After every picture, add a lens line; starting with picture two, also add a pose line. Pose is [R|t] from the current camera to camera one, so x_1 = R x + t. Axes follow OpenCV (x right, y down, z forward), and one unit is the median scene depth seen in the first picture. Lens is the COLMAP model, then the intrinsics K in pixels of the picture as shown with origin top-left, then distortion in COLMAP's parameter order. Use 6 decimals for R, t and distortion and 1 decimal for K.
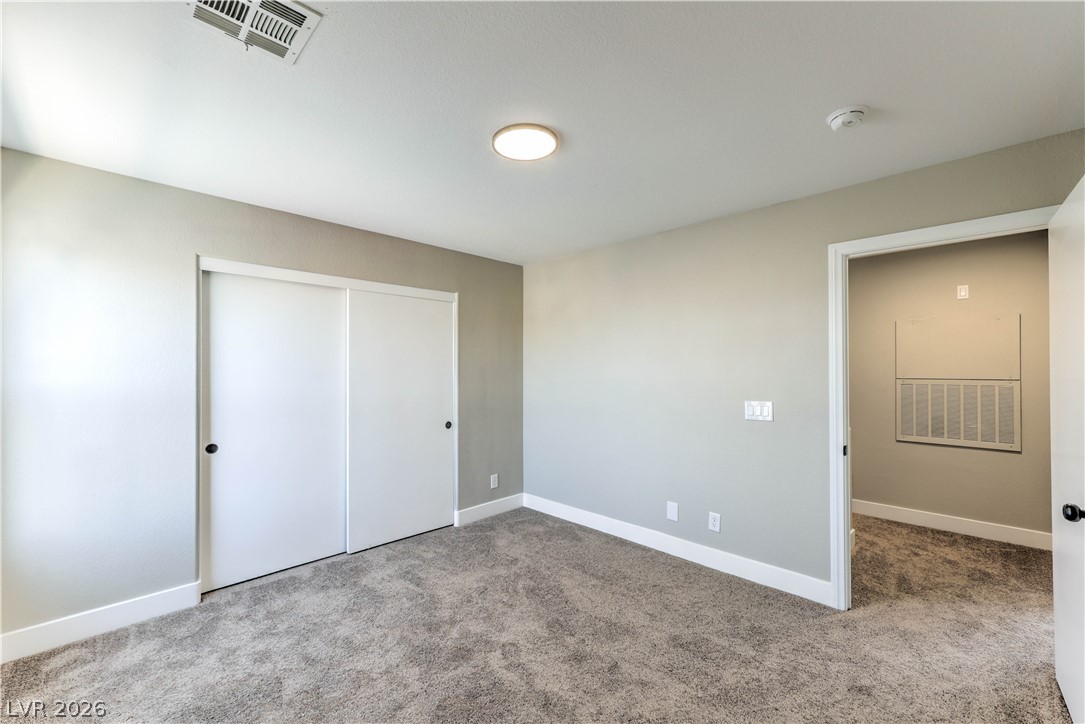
lens RADIAL K [[438.3, 0, 544.6], [0, 438.3, 365.3], [0, 0, 1]] dist [0.003060, 0.000479]
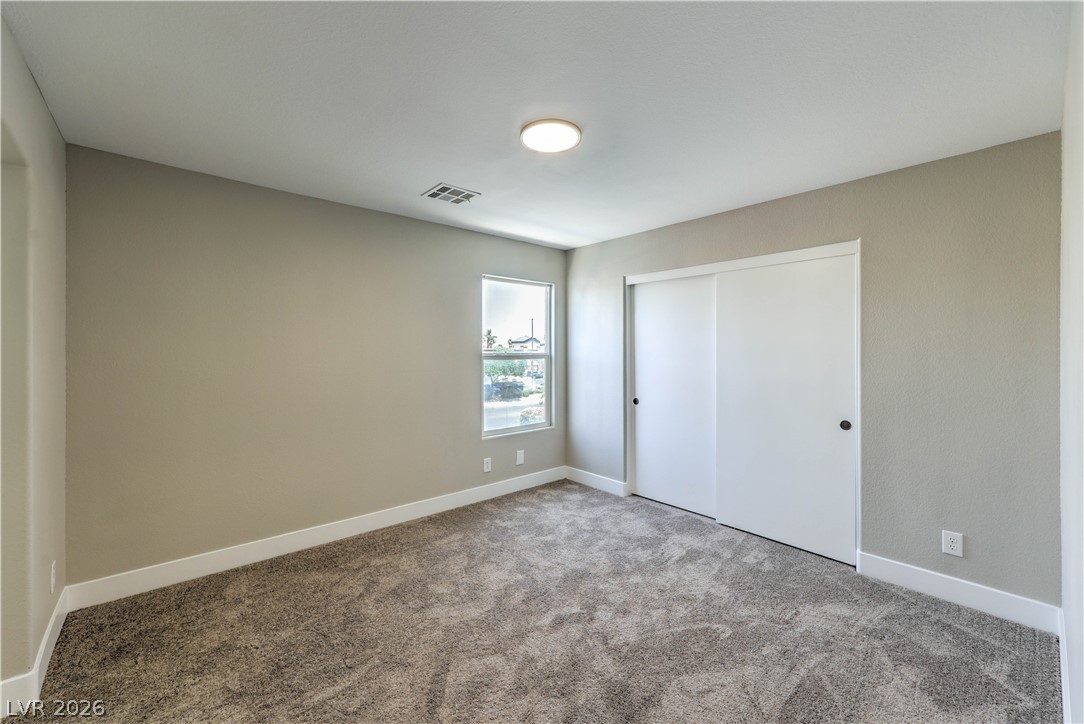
lens RADIAL K [[435.2, 0, 541.8], [0, 435.2, 354.9], [0, 0, 1]] dist [0.003218, 0.000403]
pose [[-0.064129, 0.012559, -0.997863, 0.736506], [0.007815, 0.999896, 0.012082, 0.008238], [0.997911, -0.007023, -0.064221, 0.750462]]
